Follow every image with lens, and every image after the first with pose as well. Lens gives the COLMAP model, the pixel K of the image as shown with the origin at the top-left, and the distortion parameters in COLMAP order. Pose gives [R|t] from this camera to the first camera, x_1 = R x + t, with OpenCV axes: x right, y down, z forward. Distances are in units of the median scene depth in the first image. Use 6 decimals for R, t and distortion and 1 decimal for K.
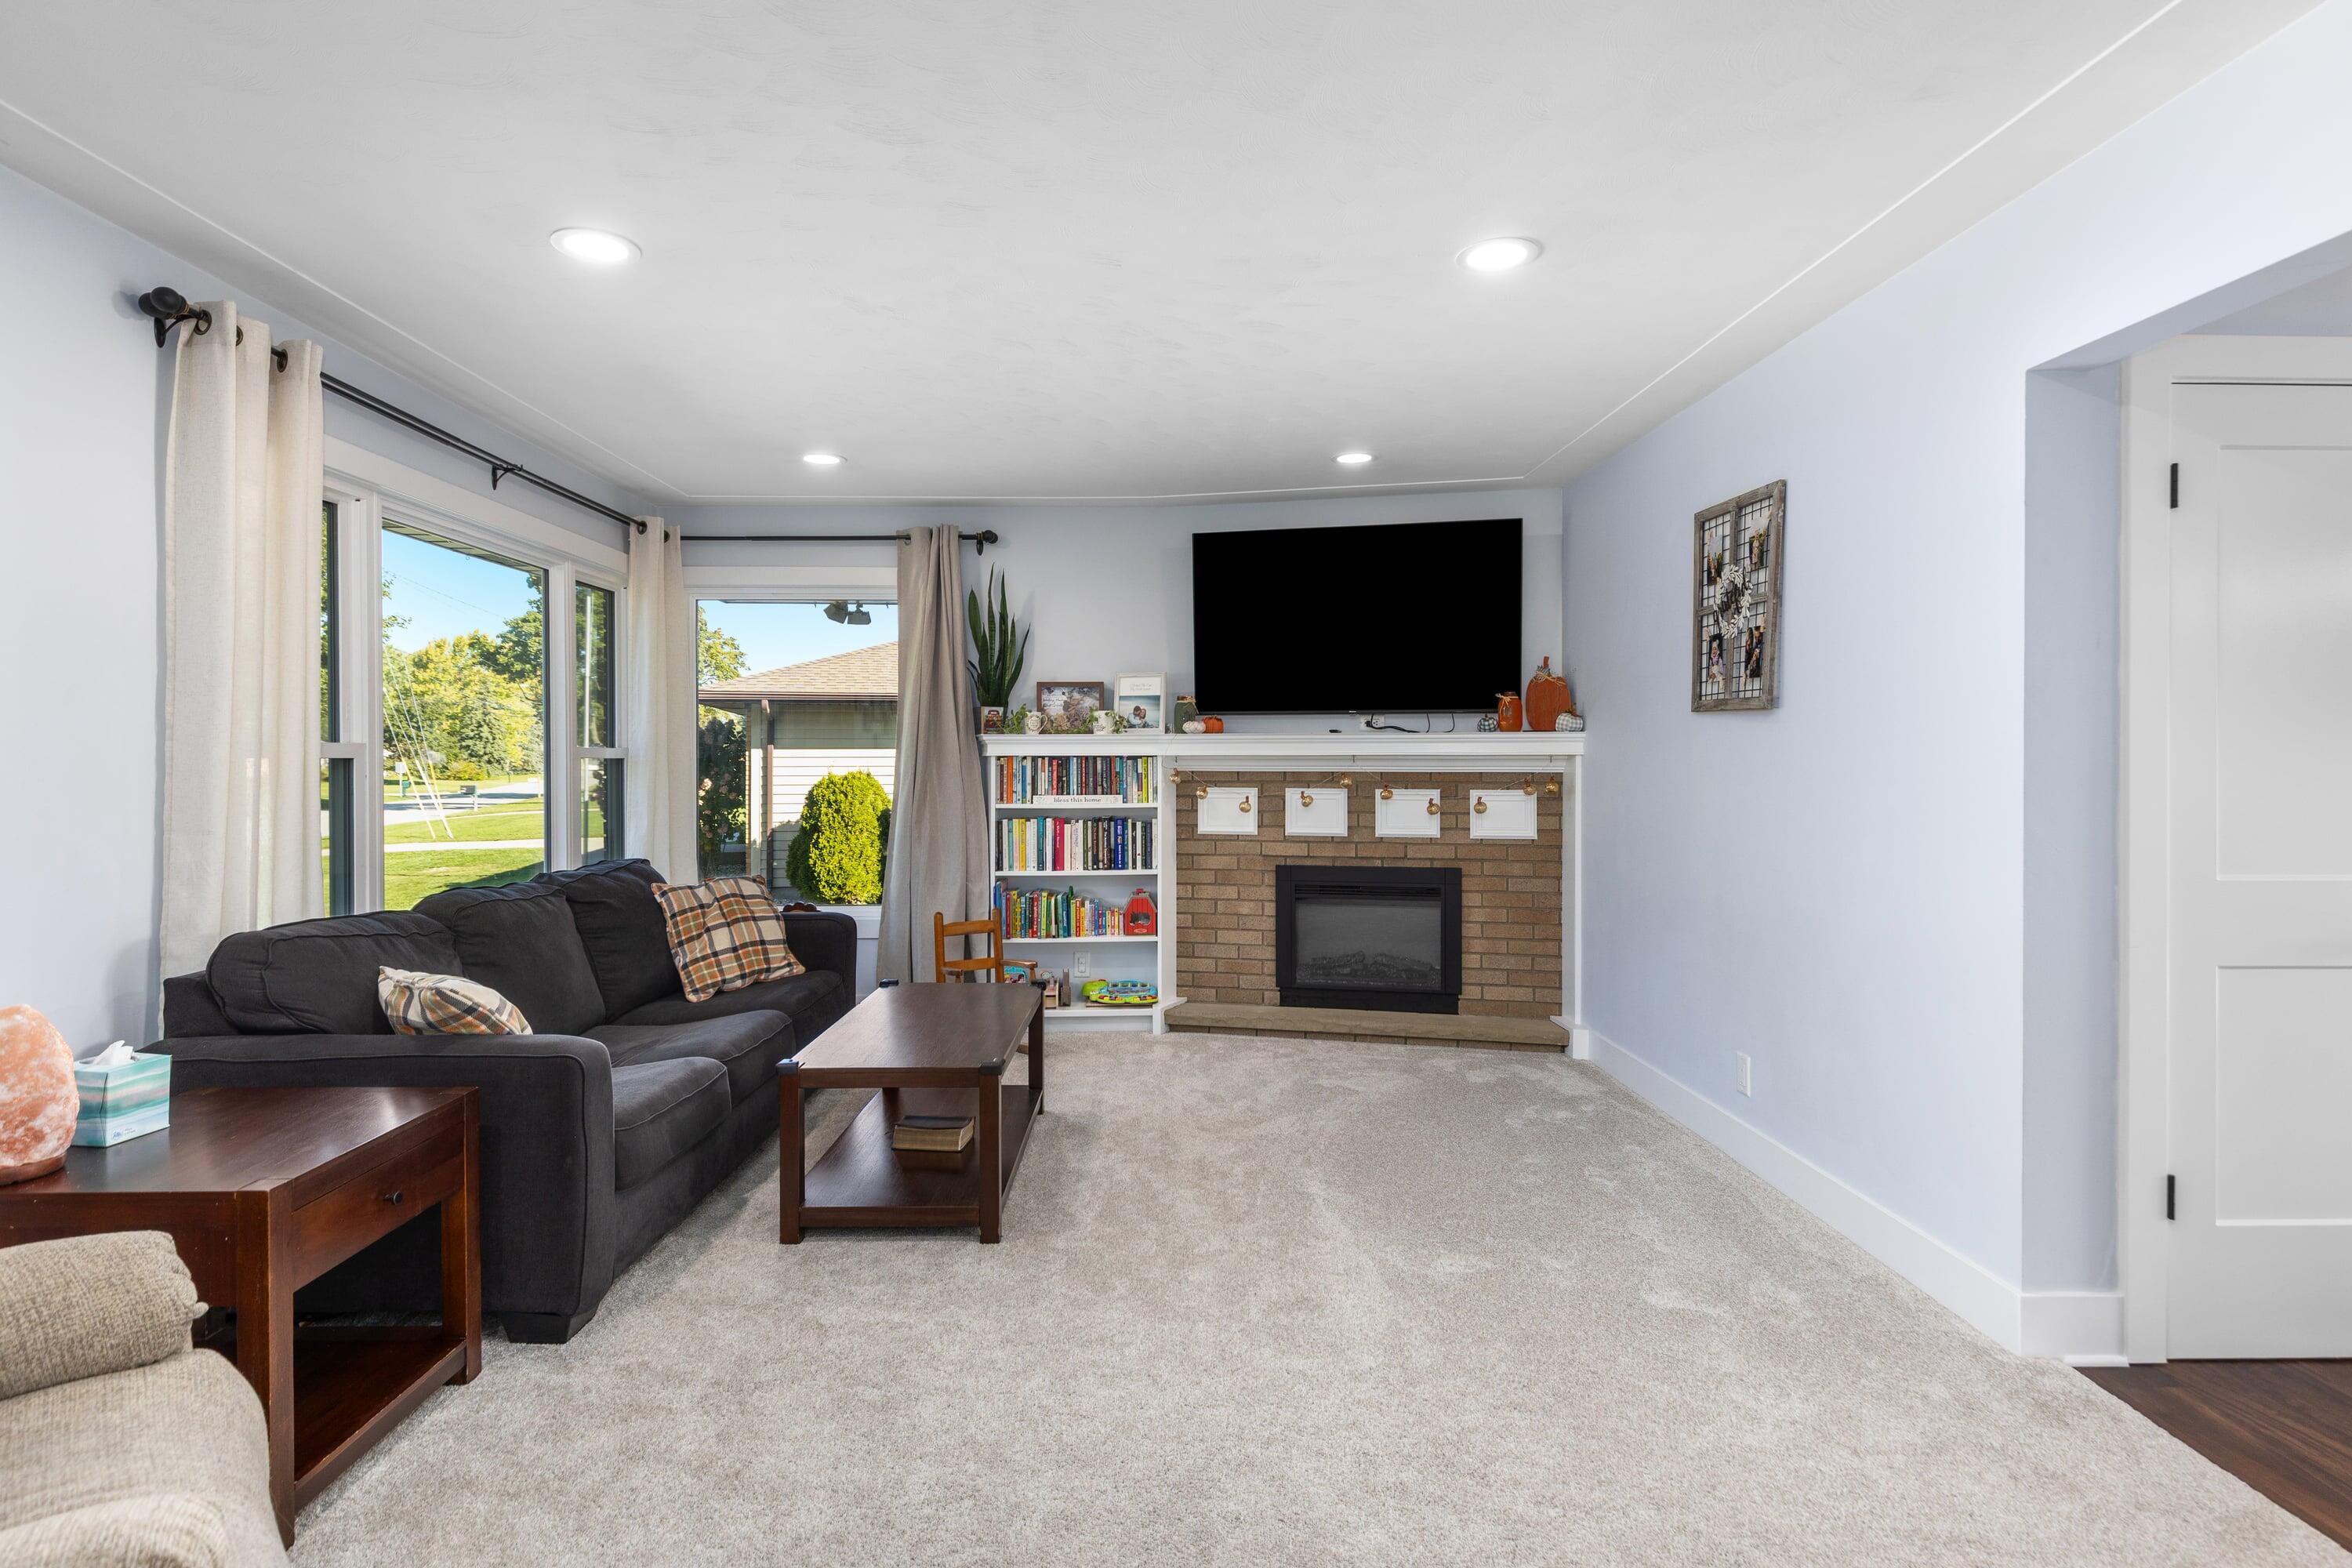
lens RADIAL K [[1164.0, 0, 1170.9], [0, 1164.0, 760.4], [0, 0, 1]] dist [0.003097, -0.000094]
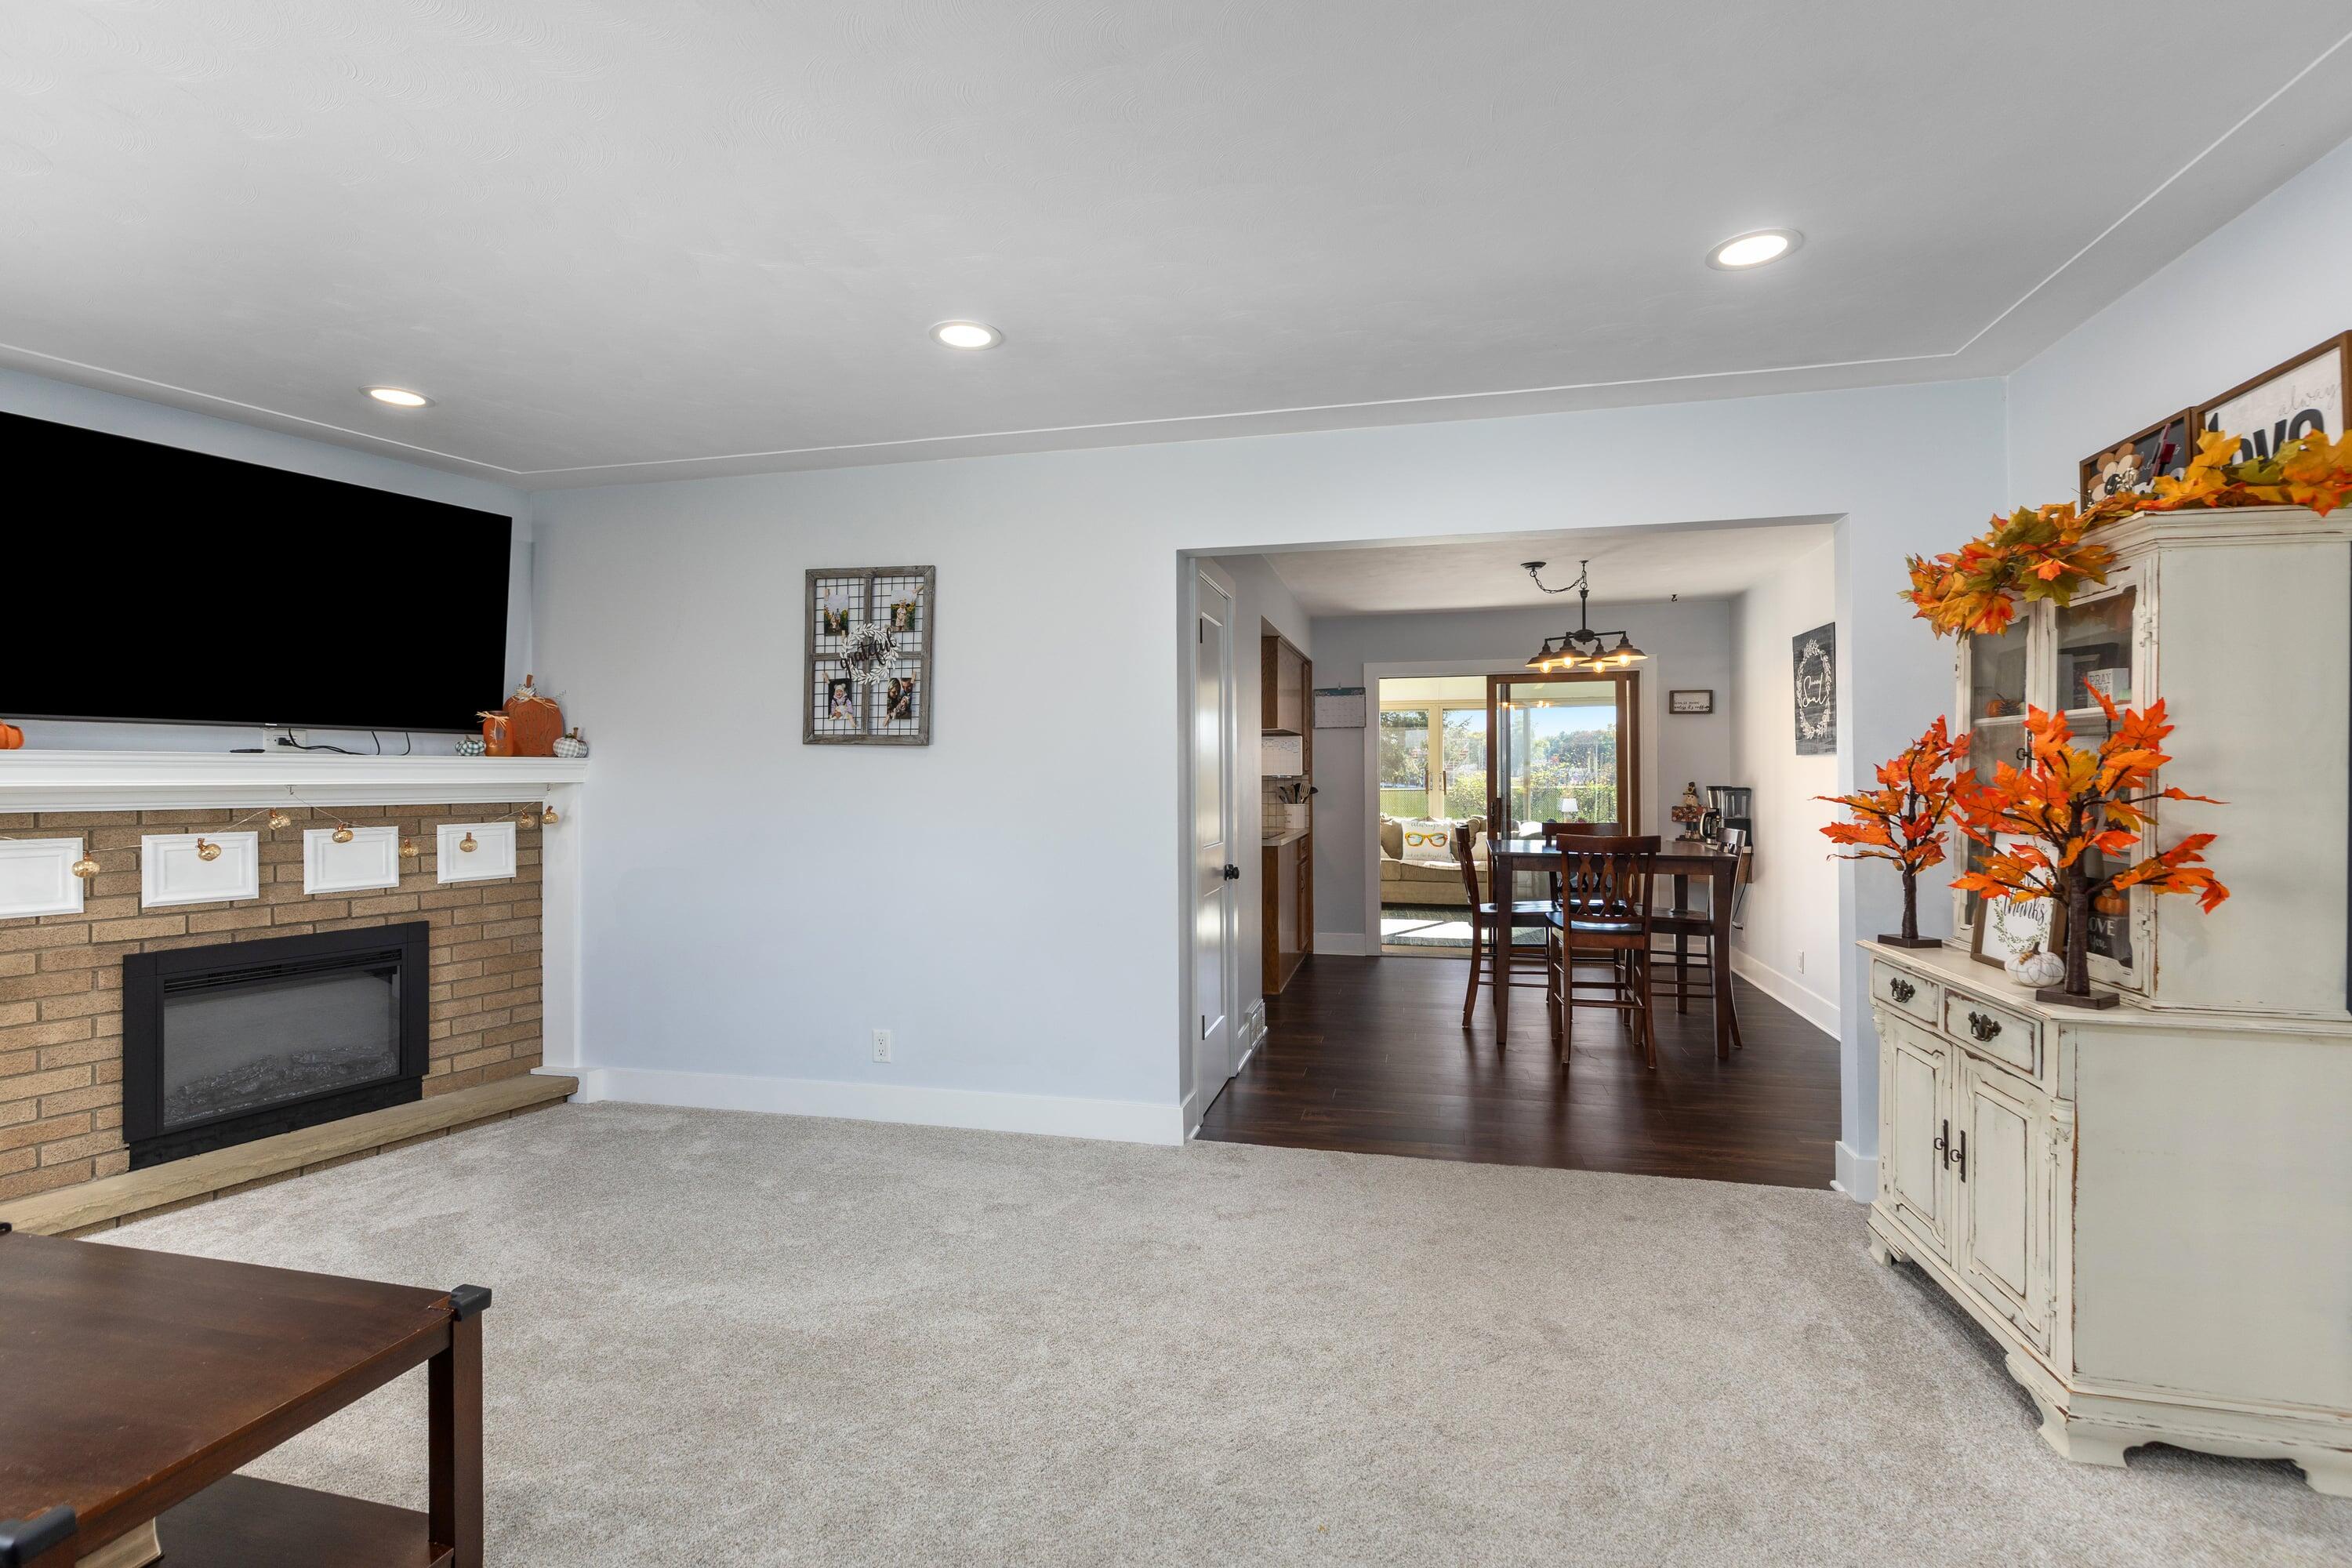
lens RADIAL K [[1066.8, 0, 1176.1], [0, 1066.8, 772.8], [0, 0, 1]] dist [0.008501, -0.002388]
pose [[0.256629, 0.004762, 0.966498, -0.351747], [0.008086, 0.999942, -0.007074, -0.002527], [-0.966476, 0.009630, 0.256575, 0.293745]]
